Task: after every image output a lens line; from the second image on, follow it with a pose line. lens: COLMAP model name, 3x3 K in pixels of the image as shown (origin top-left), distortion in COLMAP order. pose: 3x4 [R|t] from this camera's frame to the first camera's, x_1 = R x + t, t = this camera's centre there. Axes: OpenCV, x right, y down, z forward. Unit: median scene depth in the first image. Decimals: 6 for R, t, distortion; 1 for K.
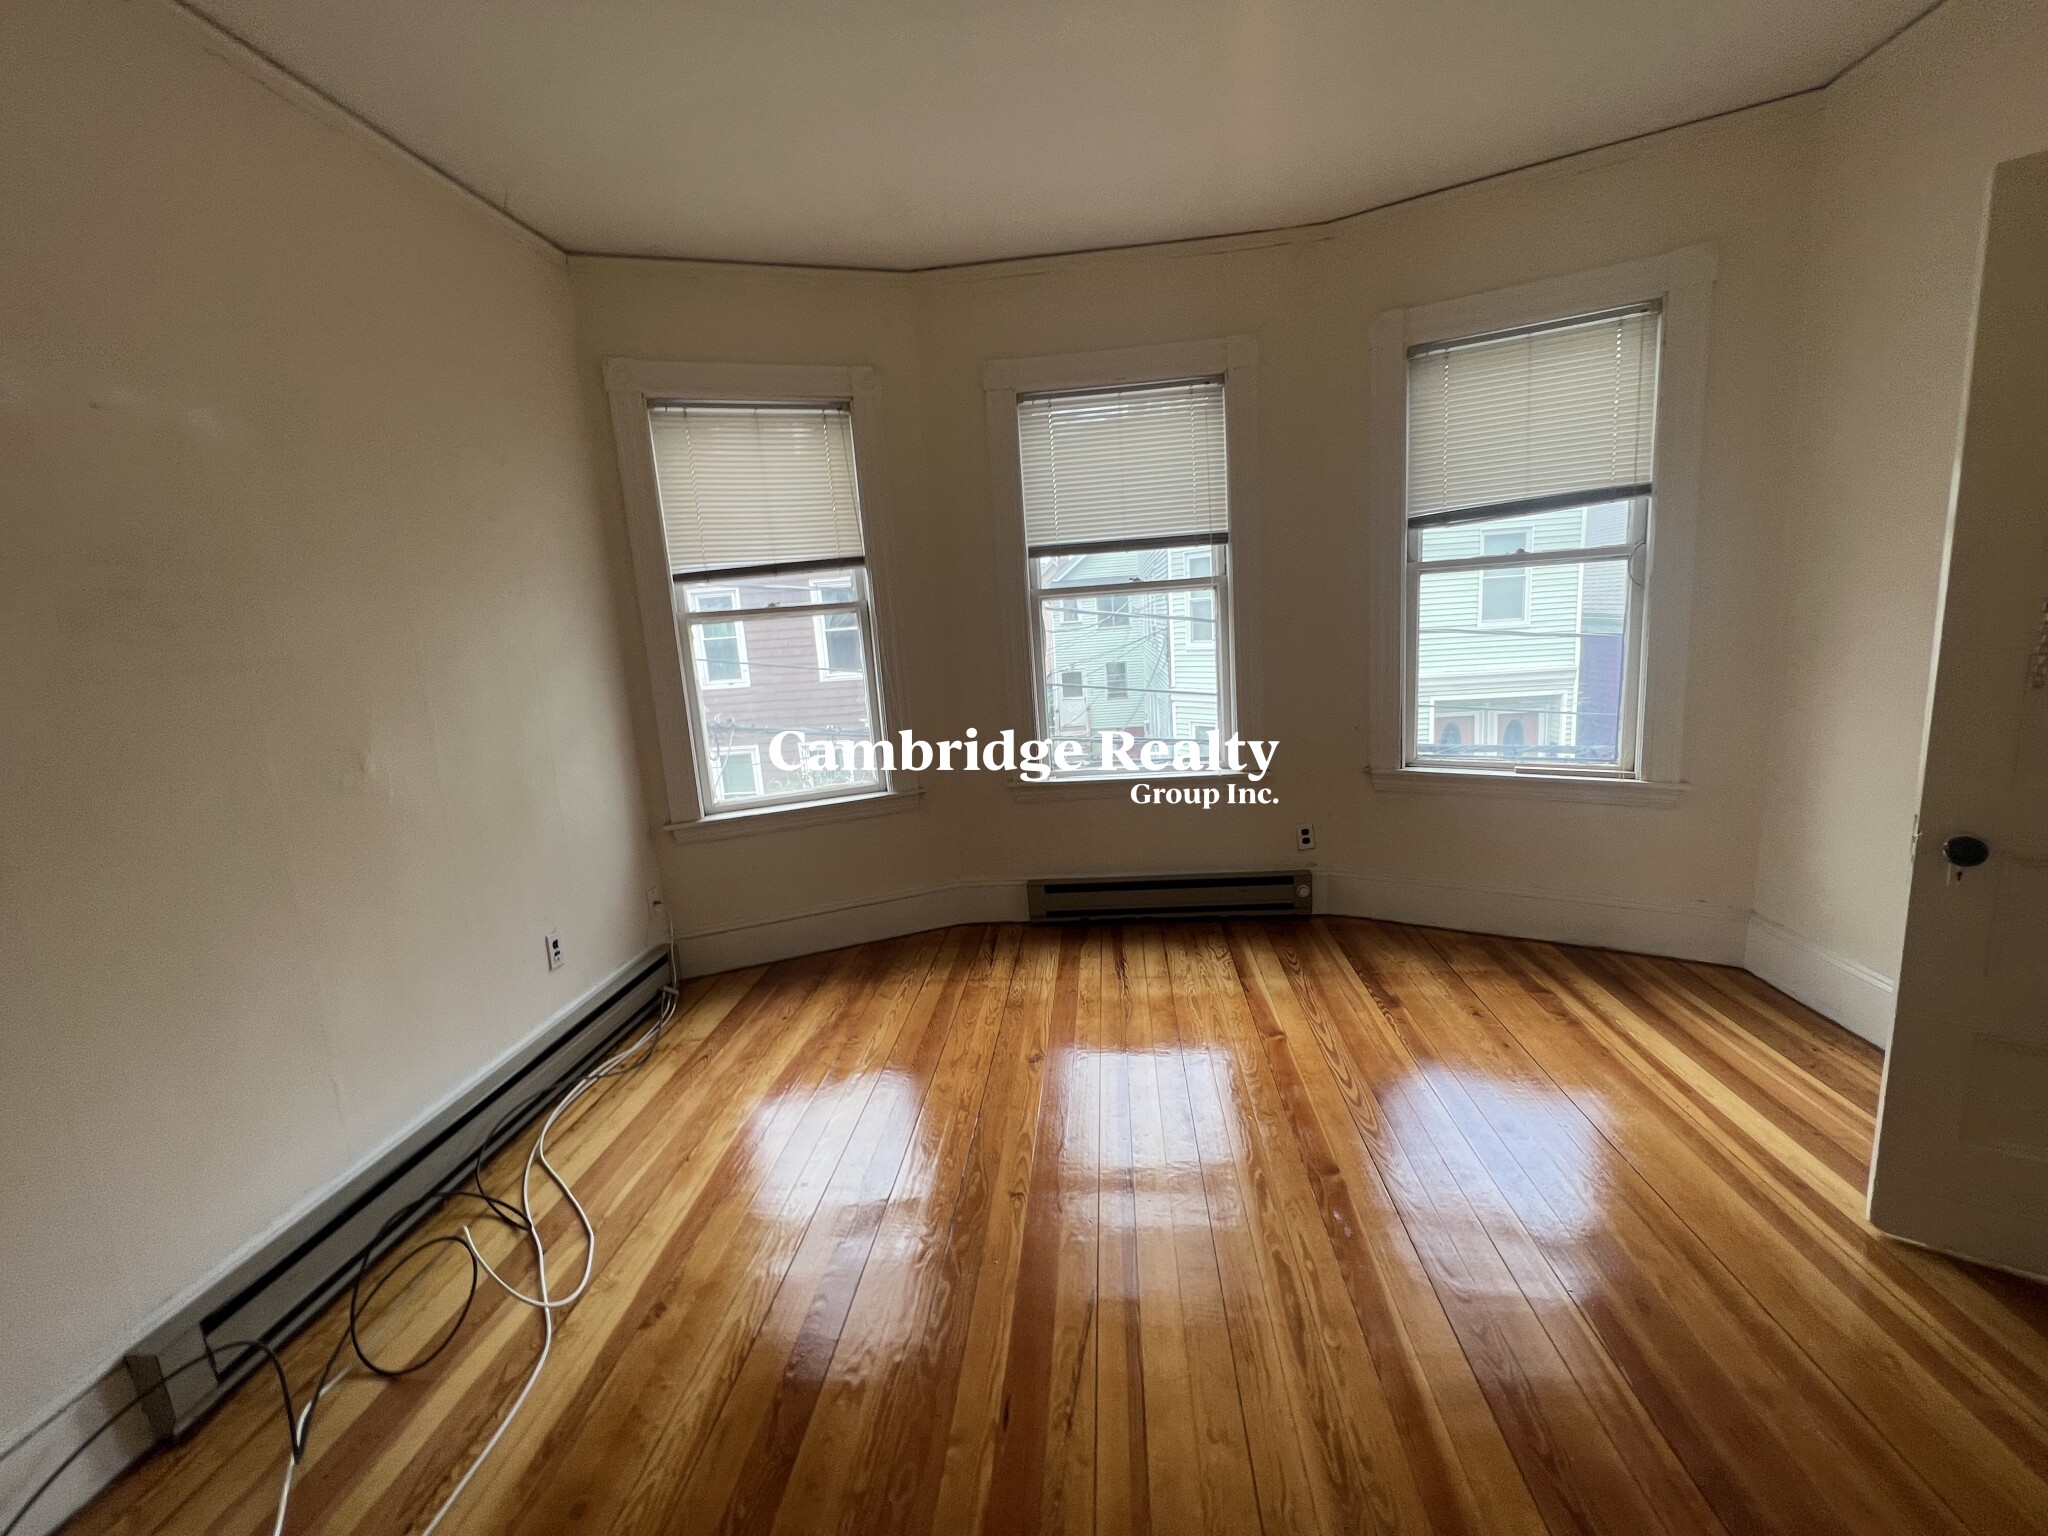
lens RADIAL K [[823.3, 0, 1026.1], [0, 823.3, 758.6], [0, 0, 1]] dist [-0.002814, 0.000931]
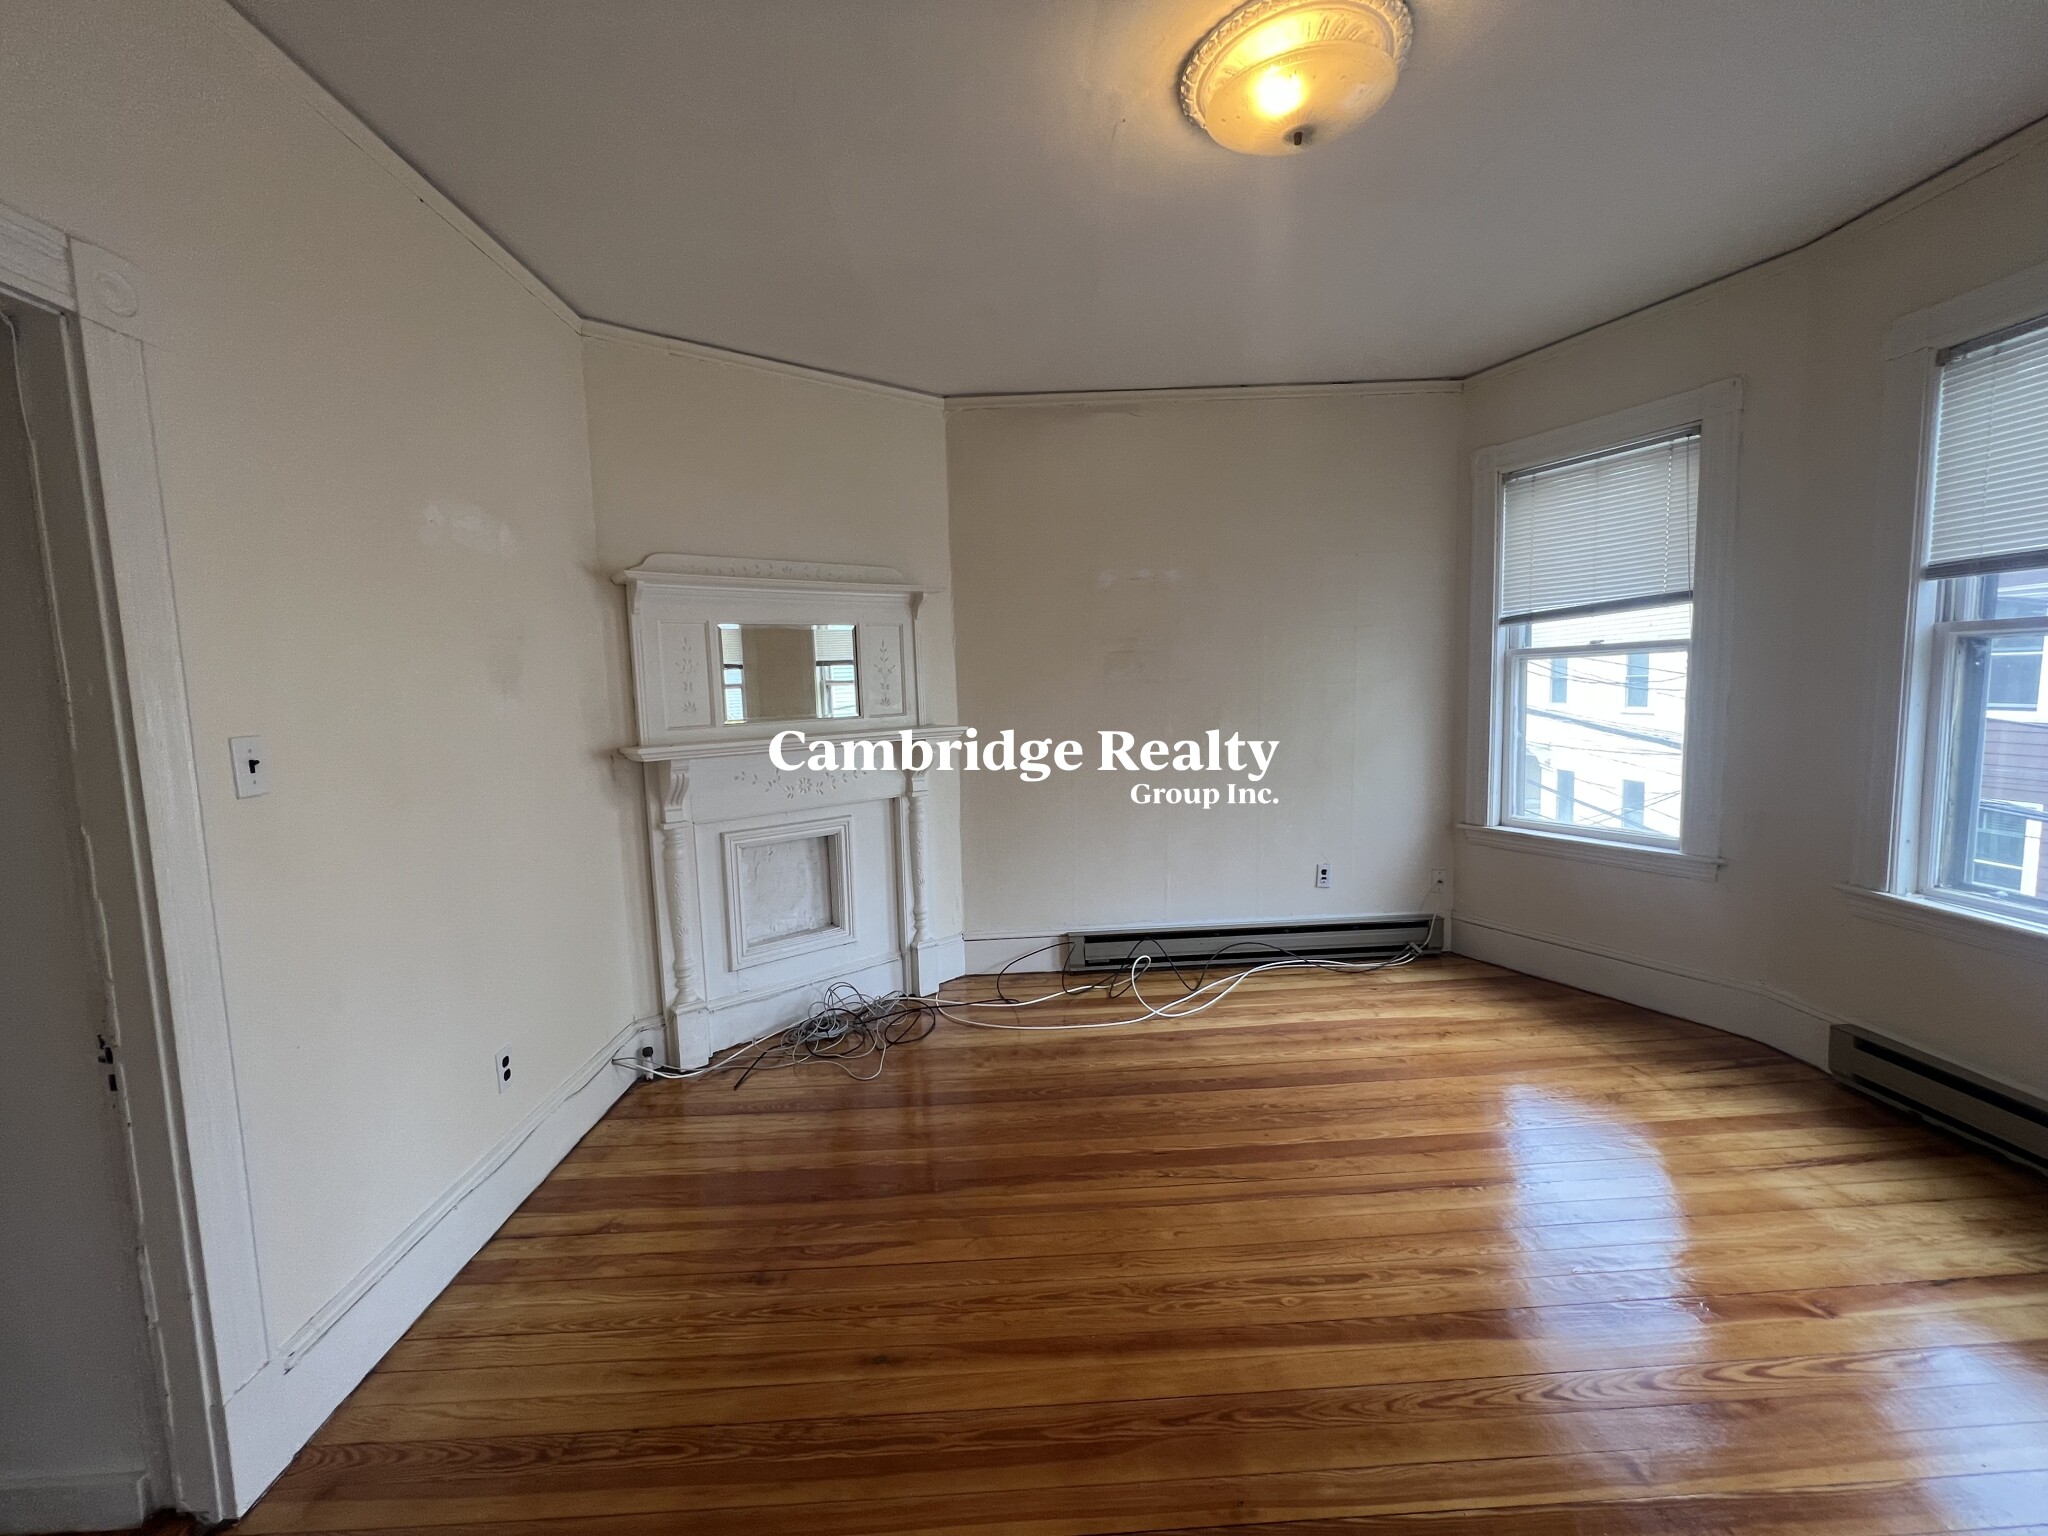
lens RADIAL K [[823.3, 0, 1019.4], [0, 823.3, 765.3], [0, 0, 1]] dist [-0.002814, 0.000931]
pose [[0.123729, 0.158412, -0.979590, 0.702396], [-0.145275, 0.979431, 0.140037, -0.084325], [0.981624, 0.124983, 0.144197, 0.179503]]
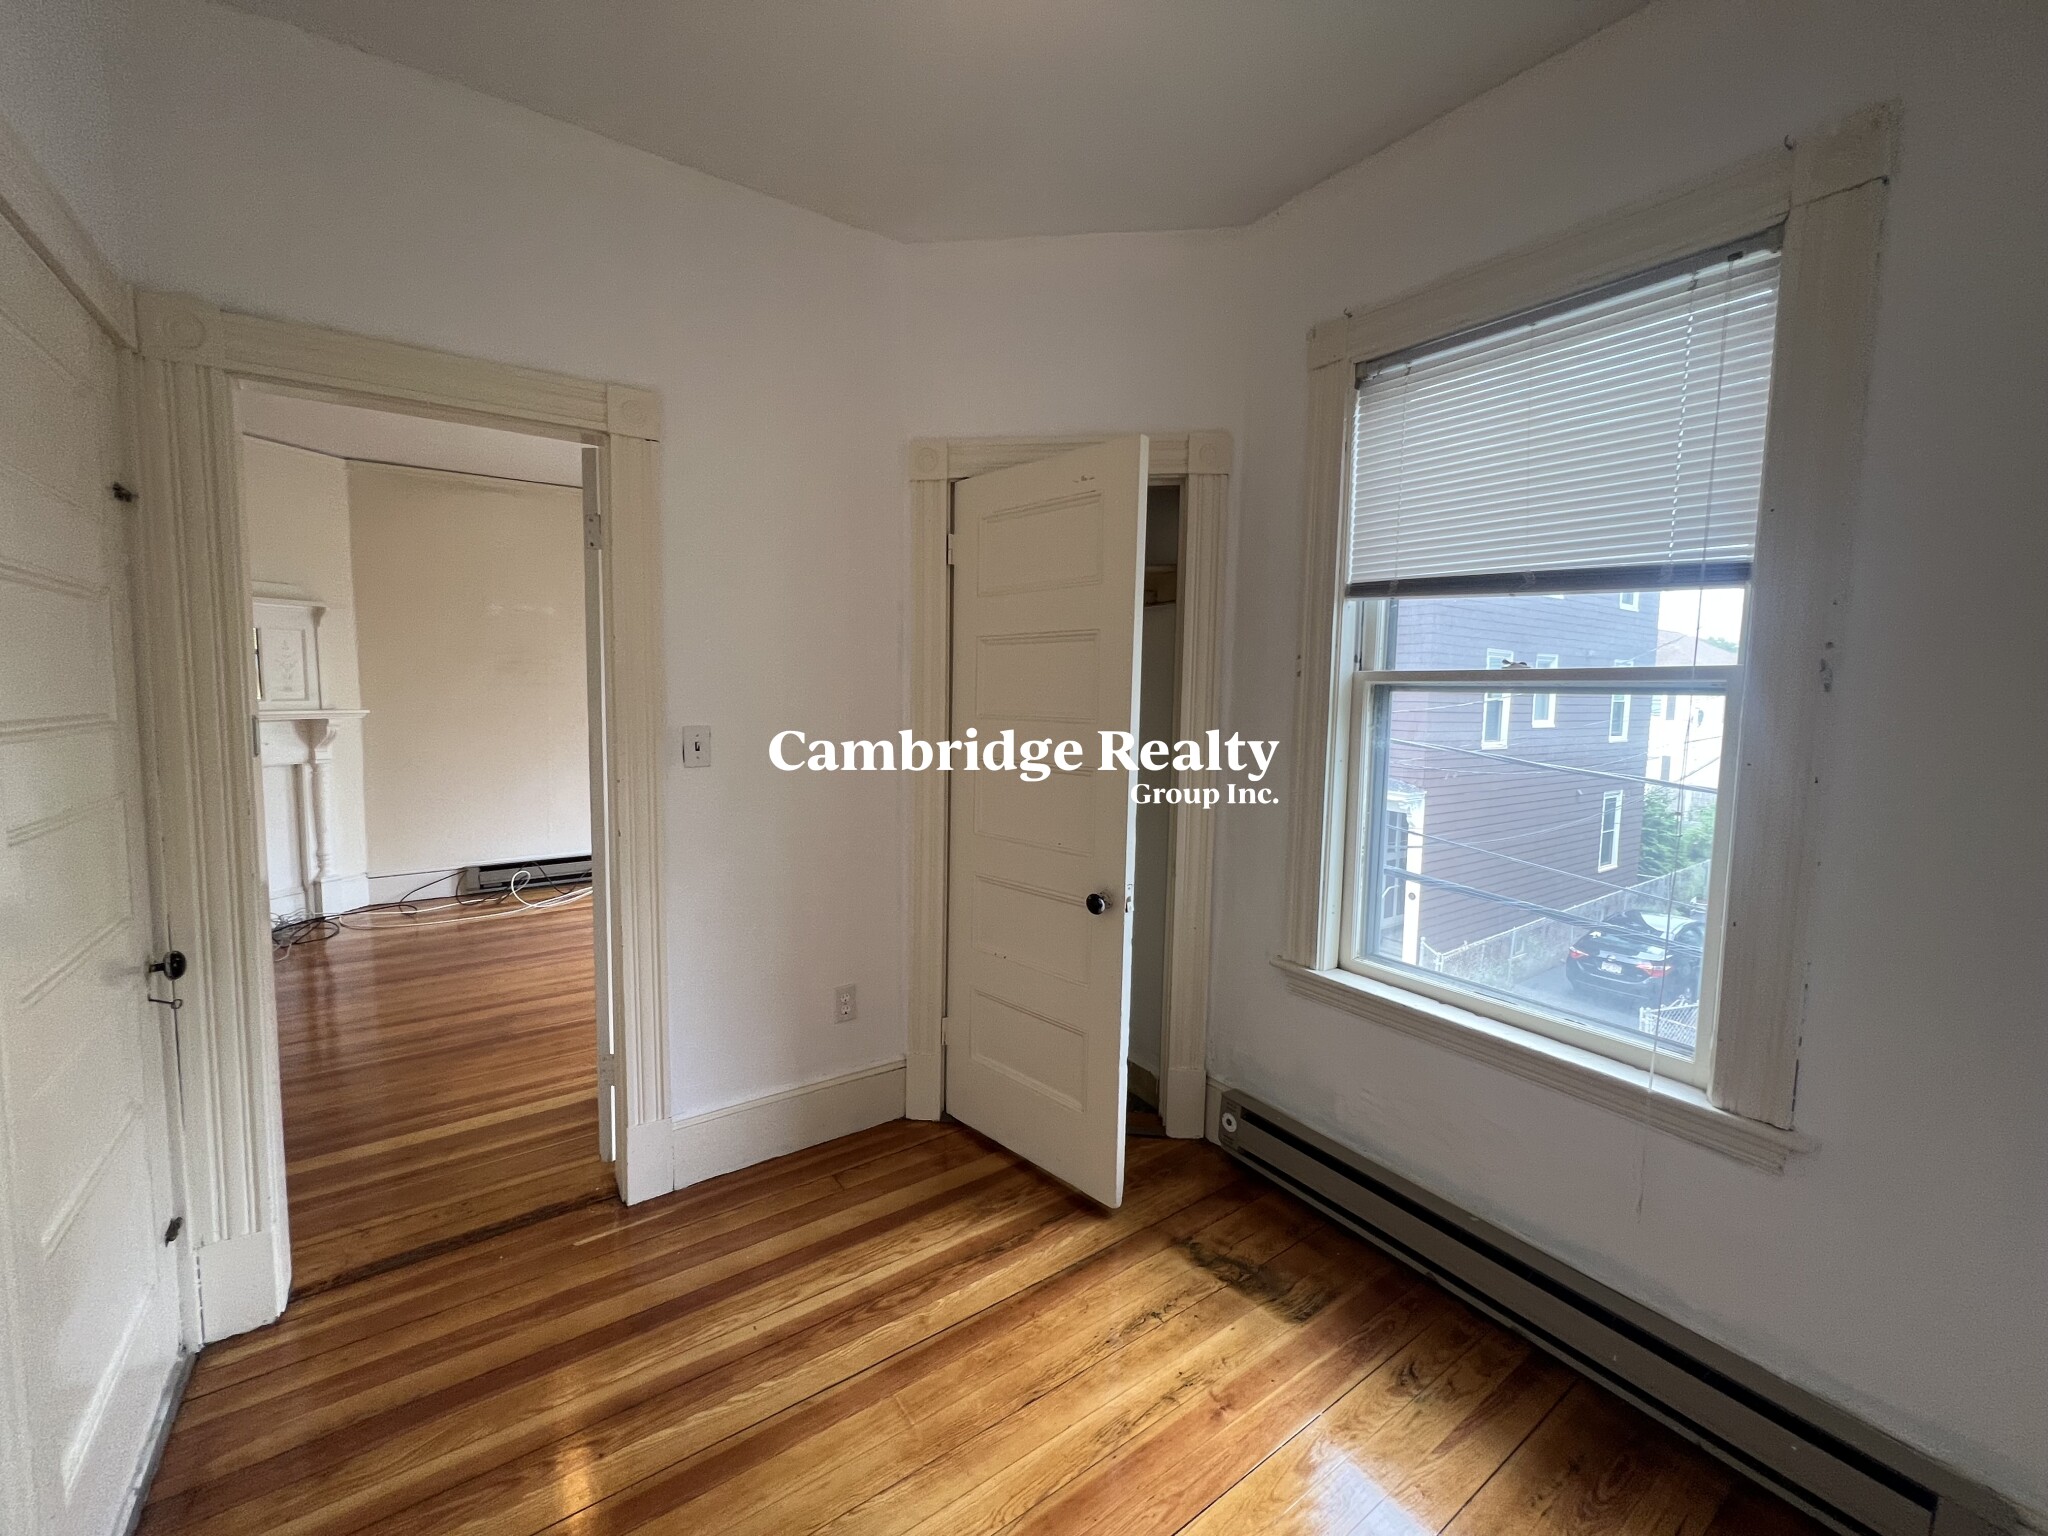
lens RADIAL K [[823.3, 0, 1022.2], [0, 823.3, 767.1], [0, 0, 1]] dist [-0.002814, 0.000931]
pose [[0.651840, 0.144604, -0.744442, 1.536882], [-0.188011, 0.981820, 0.026090, -0.132852], [0.734681, 0.122957, 0.667177, 0.151067]]
